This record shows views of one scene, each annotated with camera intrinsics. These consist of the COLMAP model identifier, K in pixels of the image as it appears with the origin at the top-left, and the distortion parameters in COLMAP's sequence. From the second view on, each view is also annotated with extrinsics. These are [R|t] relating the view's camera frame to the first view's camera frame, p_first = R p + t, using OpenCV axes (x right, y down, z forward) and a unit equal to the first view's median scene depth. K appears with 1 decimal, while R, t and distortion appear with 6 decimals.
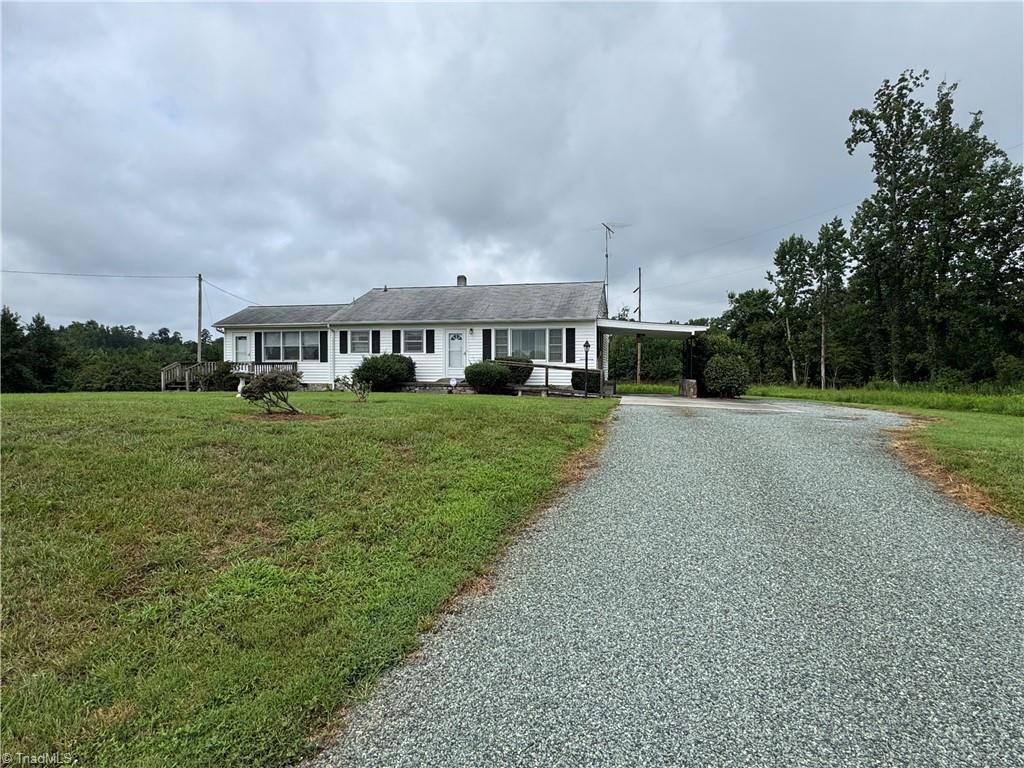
lens RADIAL K [[580.6, 0, 510.8], [0, 580.6, 378.6], [0, 0, 1]] dist [0.002815, 0.001064]
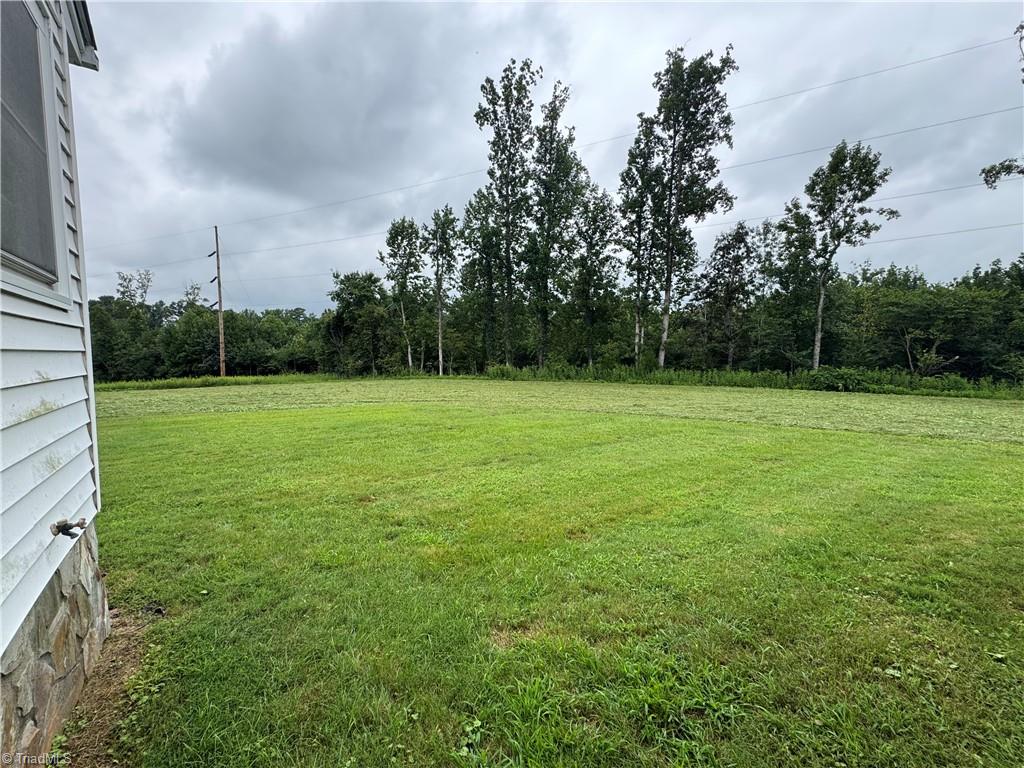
lens RADIAL K [[403.8, 0, 509.2], [0, 403.8, 378.3], [0, 0, 1]] dist [-0.003119, 0.000383]
pose [[0.661073, -0.048618, 0.748745, 0.095104], [0.013433, 0.998505, 0.052975, -0.011223], [-0.750201, -0.024962, 0.660738, 0.487283]]
